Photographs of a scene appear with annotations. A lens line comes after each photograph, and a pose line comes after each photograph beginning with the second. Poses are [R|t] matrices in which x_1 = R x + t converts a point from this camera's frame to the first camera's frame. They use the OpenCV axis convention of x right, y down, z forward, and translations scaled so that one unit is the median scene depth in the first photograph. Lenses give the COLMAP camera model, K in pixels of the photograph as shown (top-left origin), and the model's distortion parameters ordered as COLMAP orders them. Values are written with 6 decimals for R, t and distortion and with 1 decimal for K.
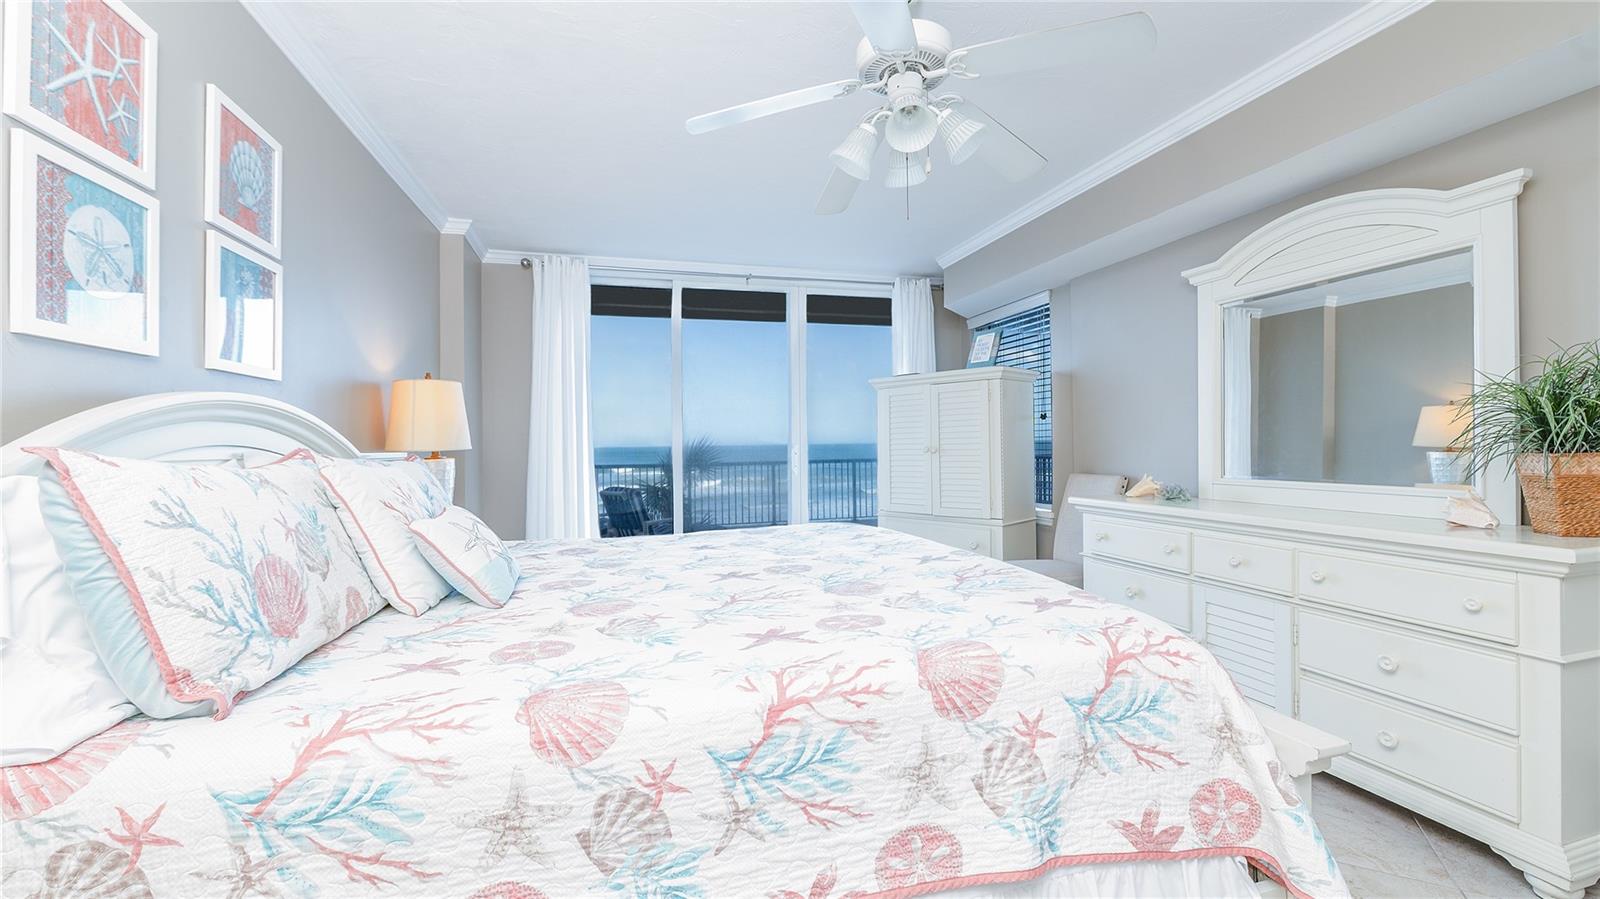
lens RADIAL K [[652.5, 0, 801.6], [0, 652.5, 450.0], [0, 0, 1]] dist [-0.008974, -0.000685]
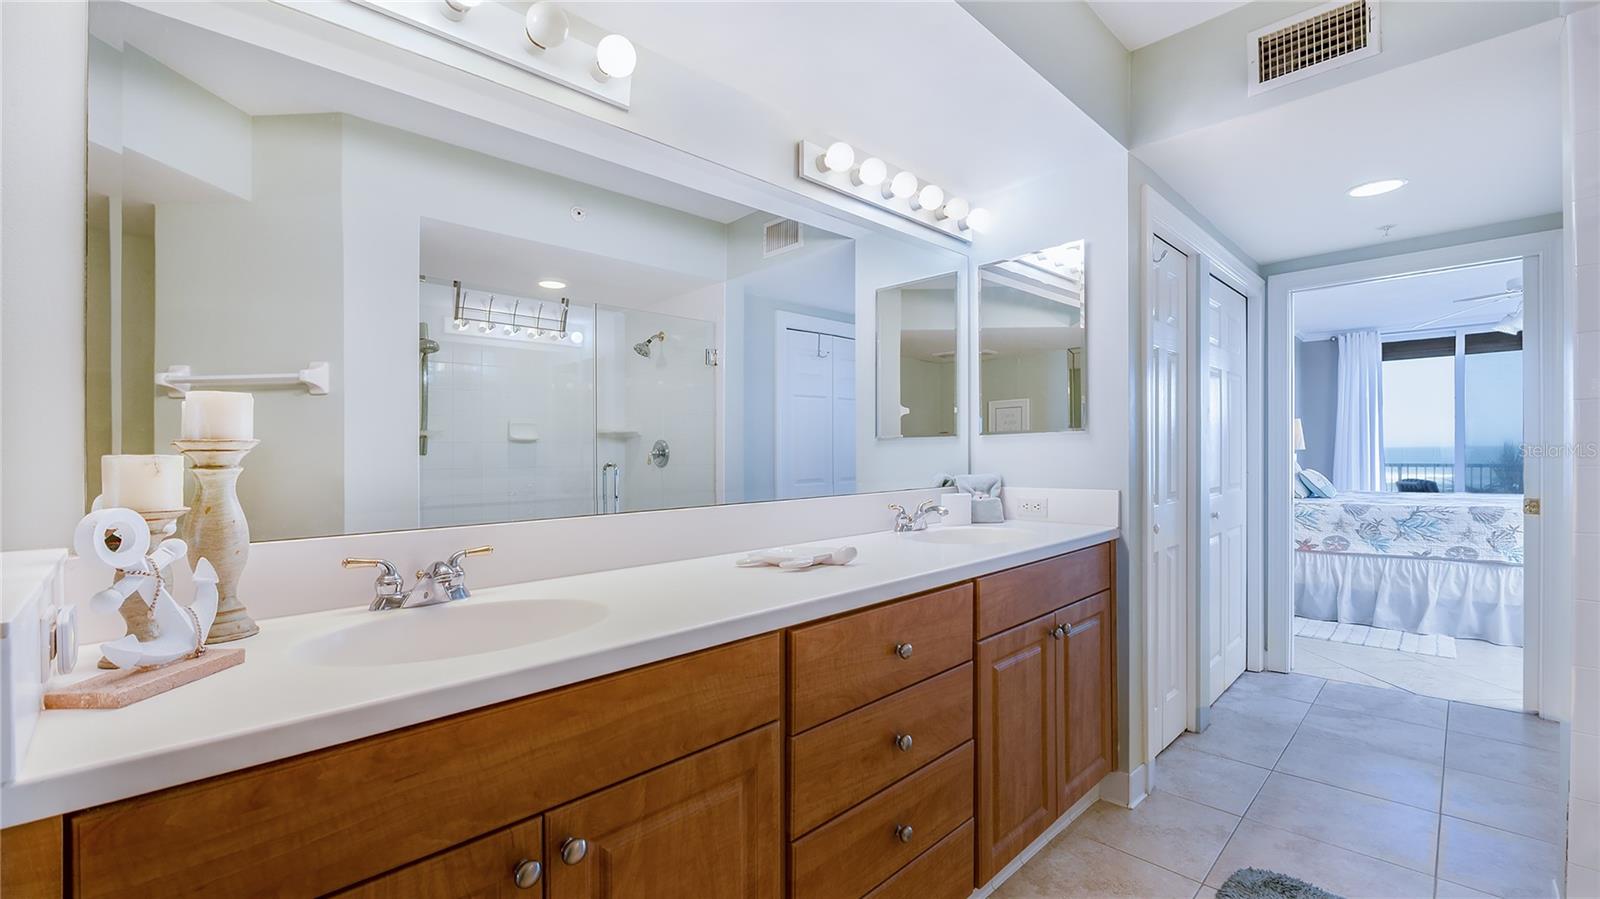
lens RADIAL K [[652.5, 0, 793.6], [0, 652.5, 453.3], [0, 0, 1]] dist [-0.008974, -0.000685]
pose [[0.472288, 0.009350, -0.881394, 1.077306], [0.000473, 0.999941, 0.010861, -0.015375], [0.881444, -0.005547, 0.472256, -2.779399]]
